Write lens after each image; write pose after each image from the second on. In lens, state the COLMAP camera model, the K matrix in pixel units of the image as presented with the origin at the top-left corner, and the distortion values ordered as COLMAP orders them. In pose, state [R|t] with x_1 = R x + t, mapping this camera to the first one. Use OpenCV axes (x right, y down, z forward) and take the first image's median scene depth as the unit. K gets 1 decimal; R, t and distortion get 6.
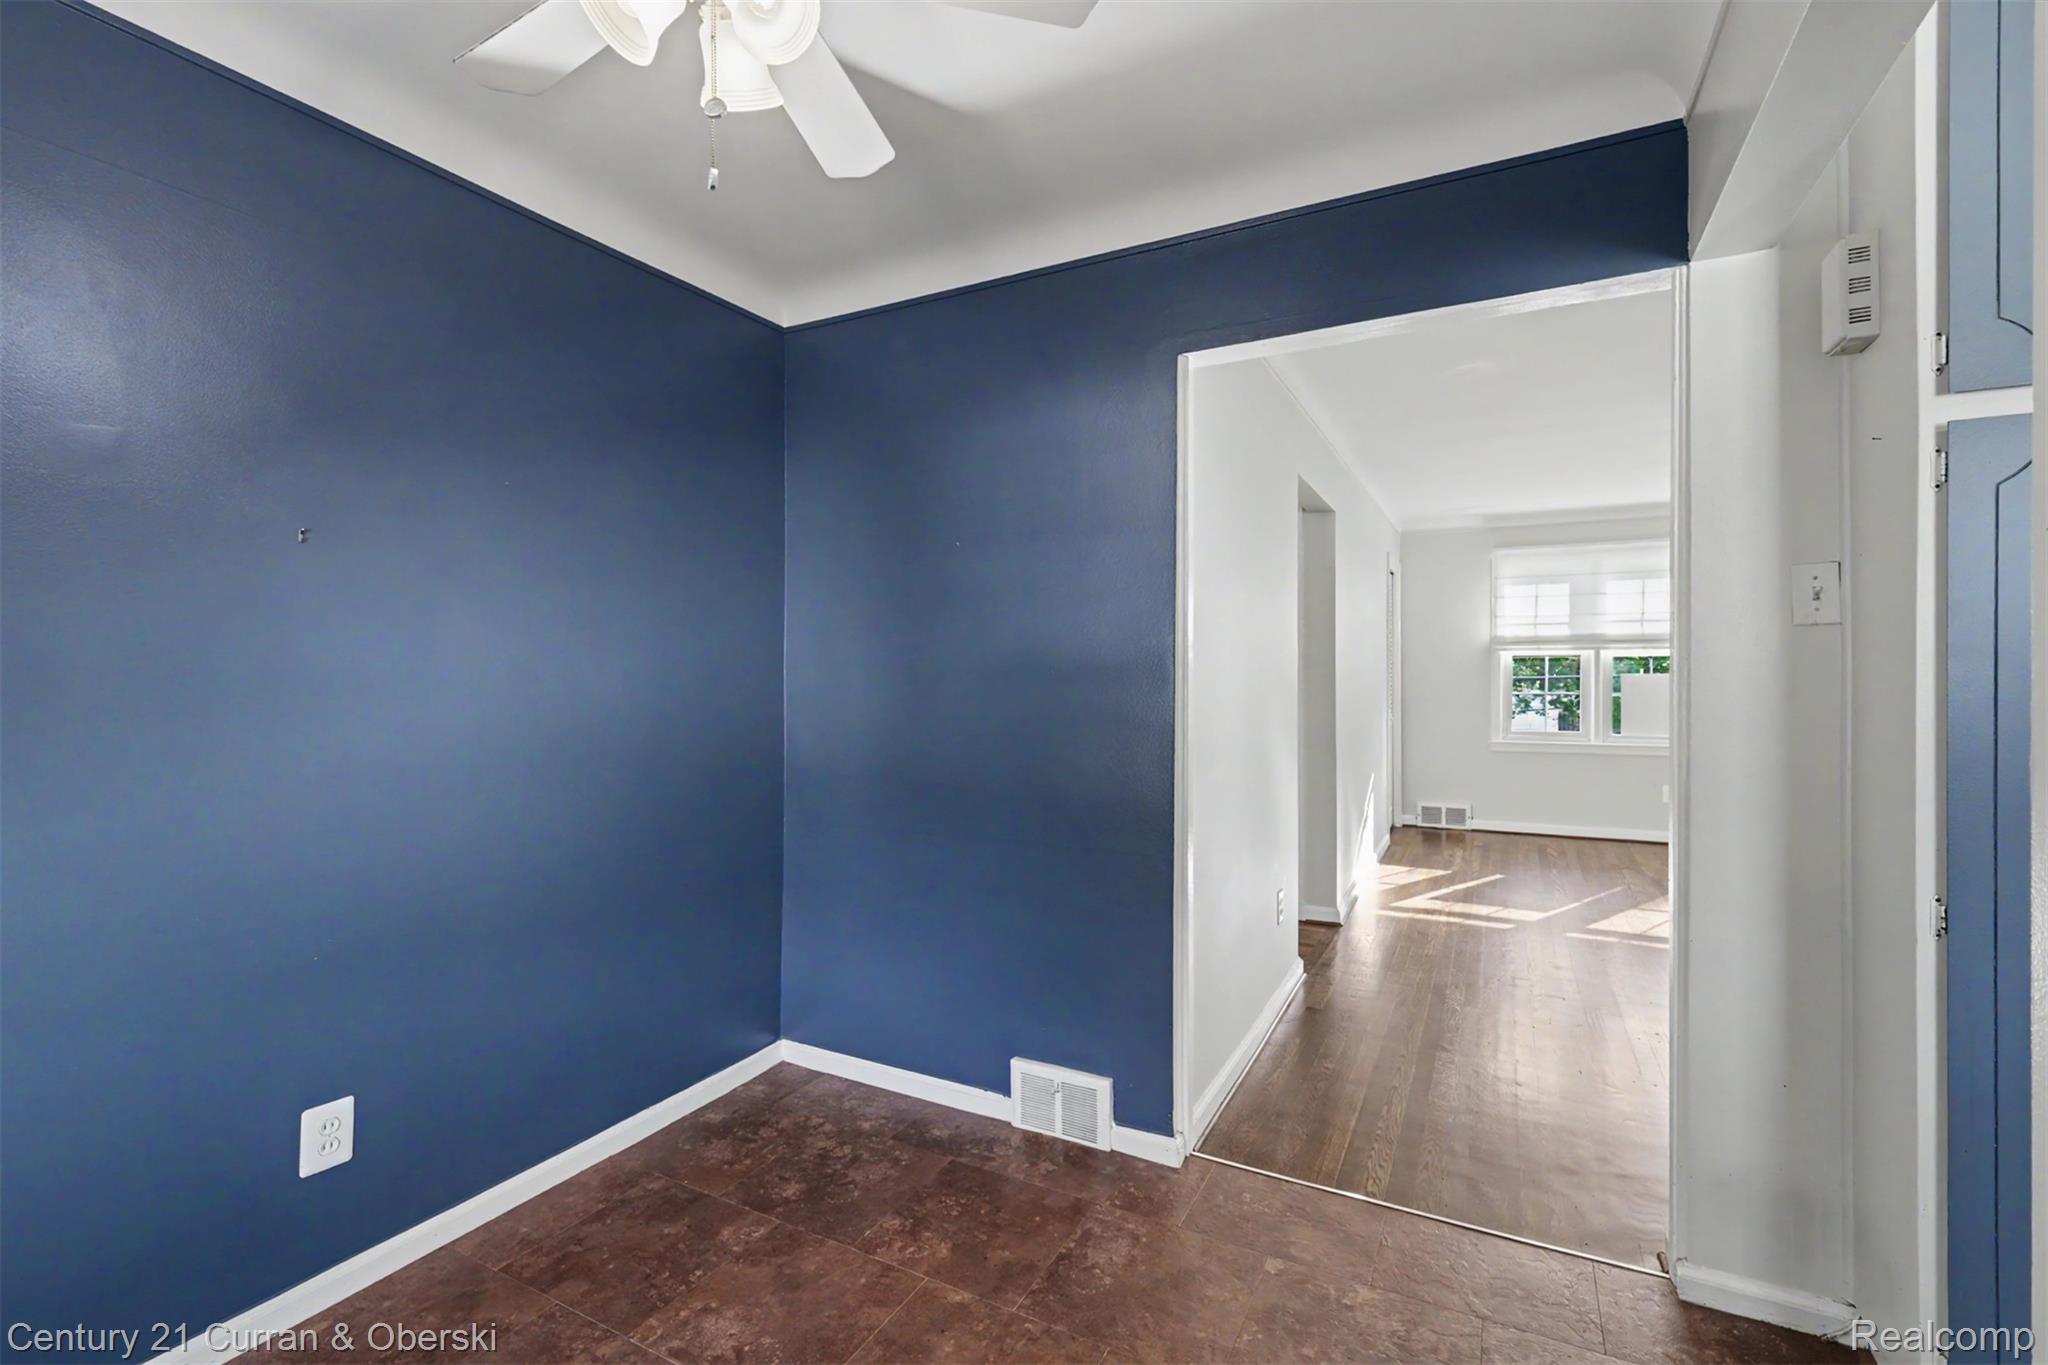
lens RADIAL K [[904.3, 0, 1015.6], [0, 904.3, 668.0], [0, 0, 1]] dist [0.002462, 0.000258]
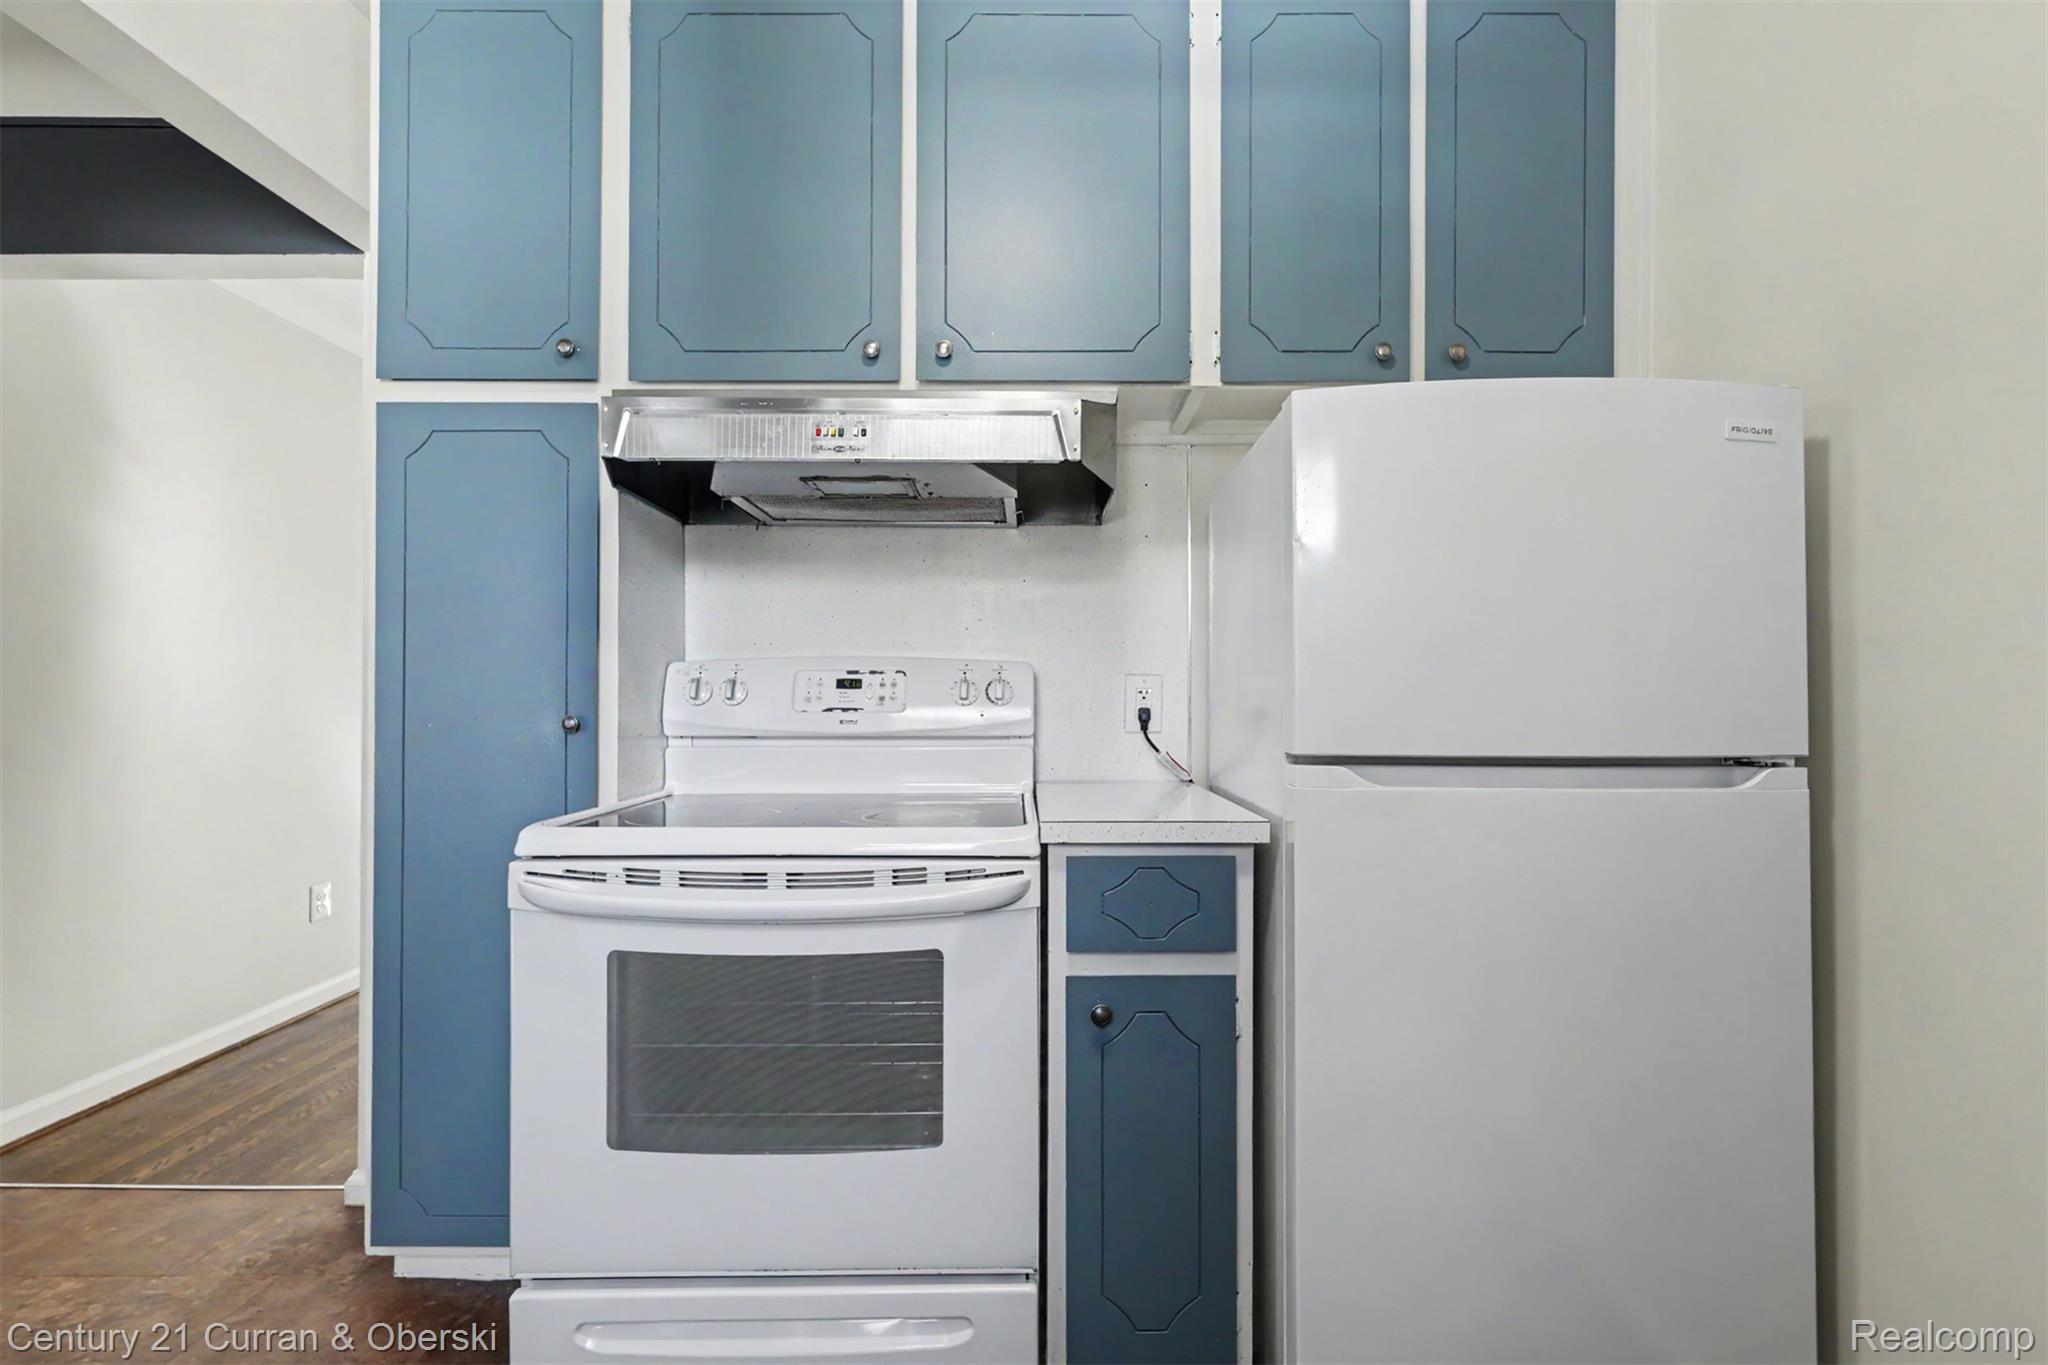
lens RADIAL K [[904.3, 0, 1019.5], [0, 904.3, 695.1], [0, 0, 1]] dist [0.002462, 0.000258]
pose [[0.887057, 0.011825, 0.461509, 0.588855], [-0.010974, 0.999930, -0.004528, 0.051459], [-0.461530, -0.001048, 0.887124, -0.209332]]
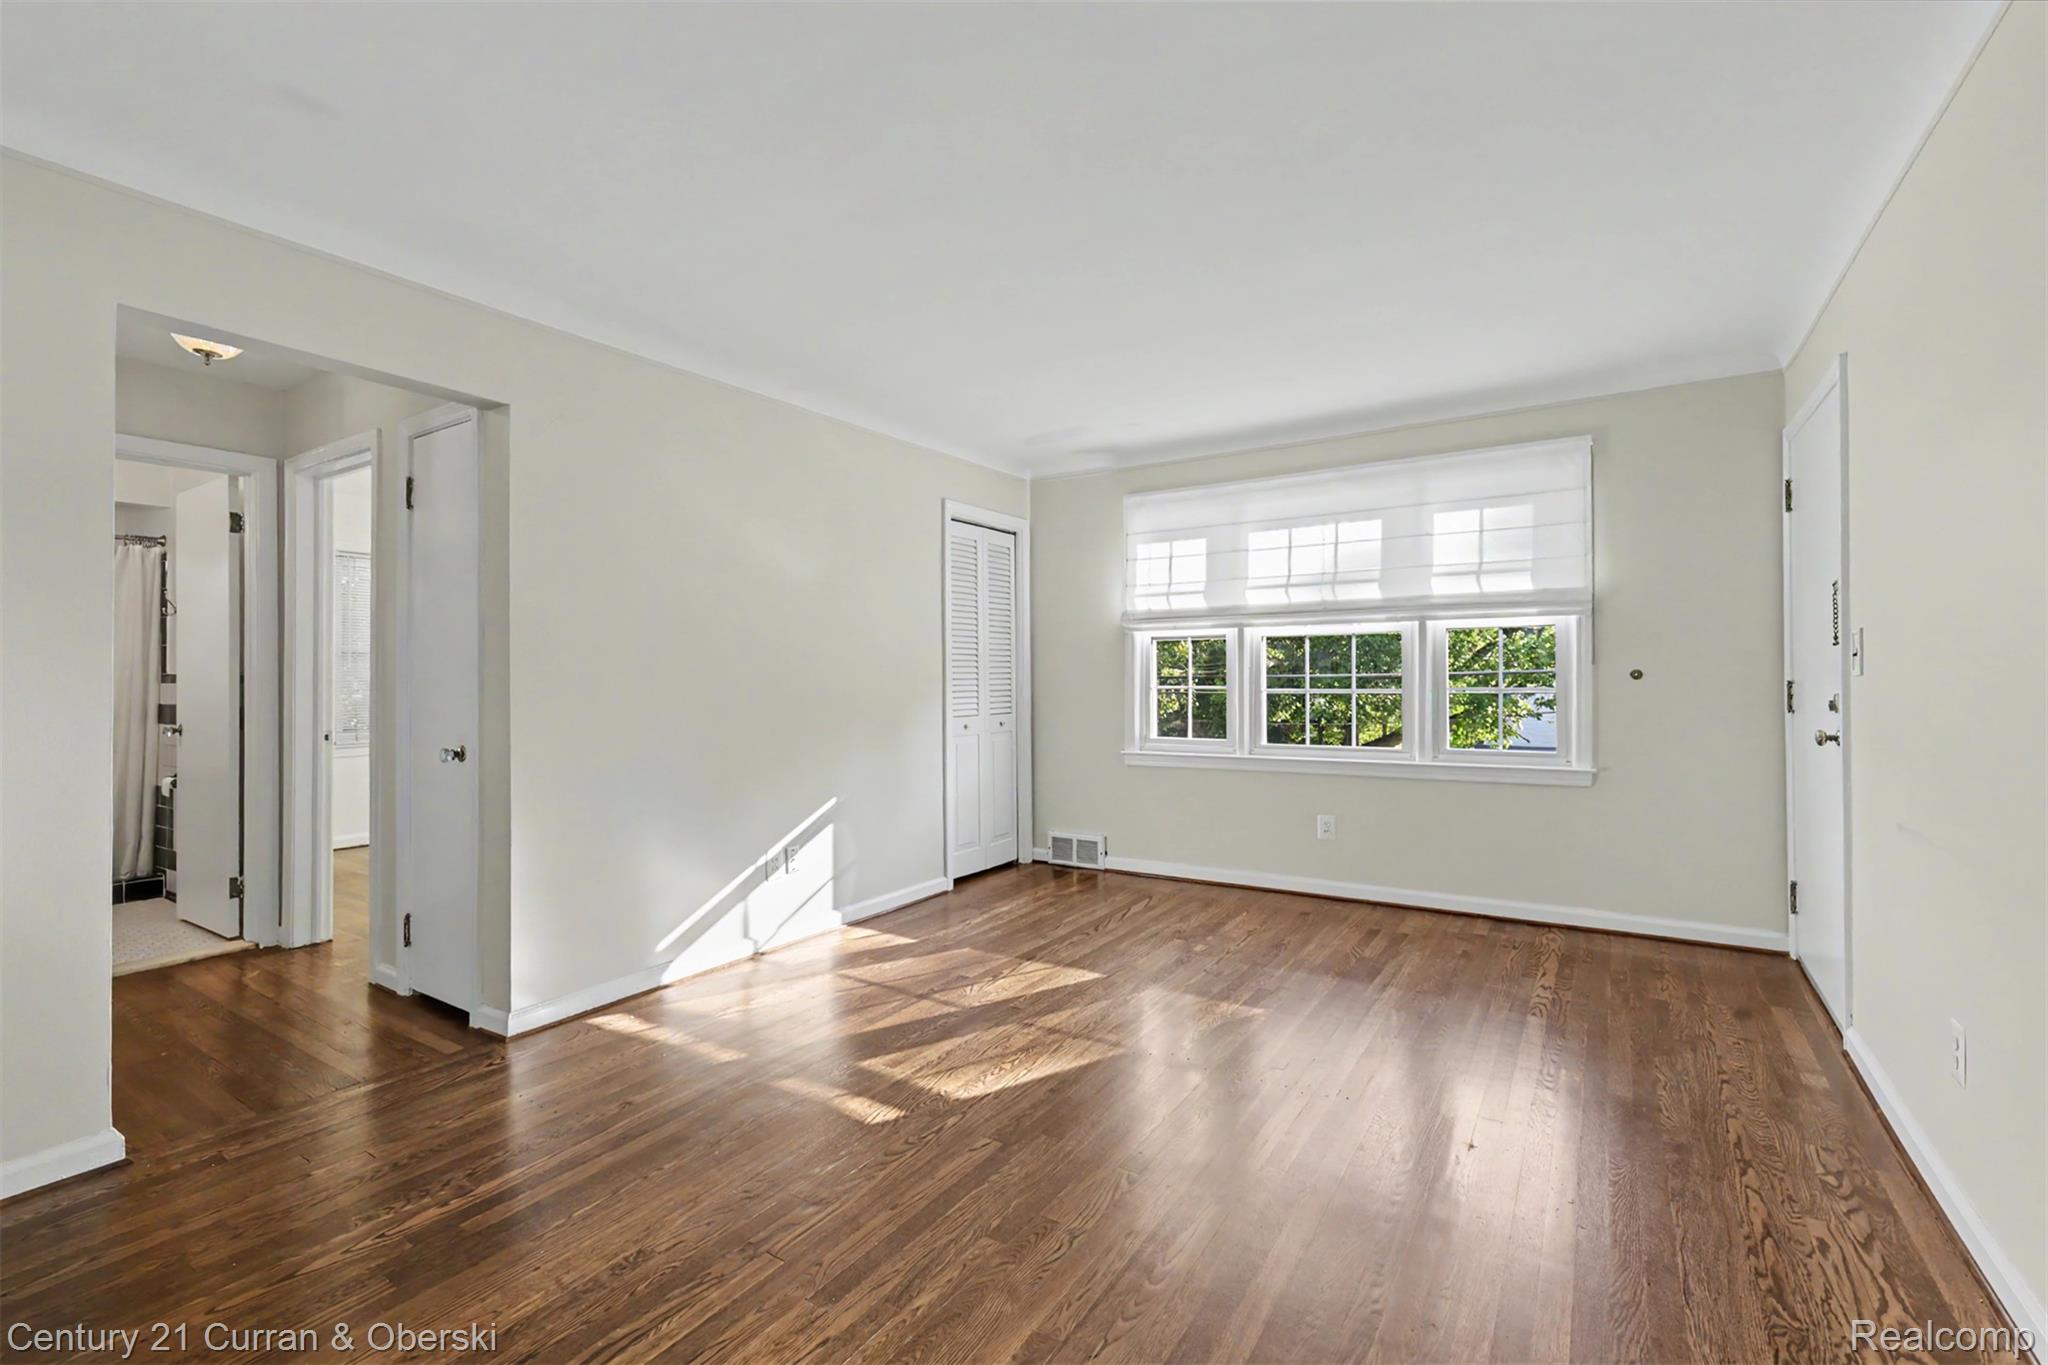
lens RADIAL K [[904.3, 0, 1034.2], [0, 904.3, 671.6], [0, 0, 1]] dist [0.002462, 0.000258]
pose [[0.997614, -0.005147, -0.068847, 1.212538], [0.005045, 0.999986, -0.001655, 0.036934], [0.068854, 0.001303, 0.997626, 0.595806]]
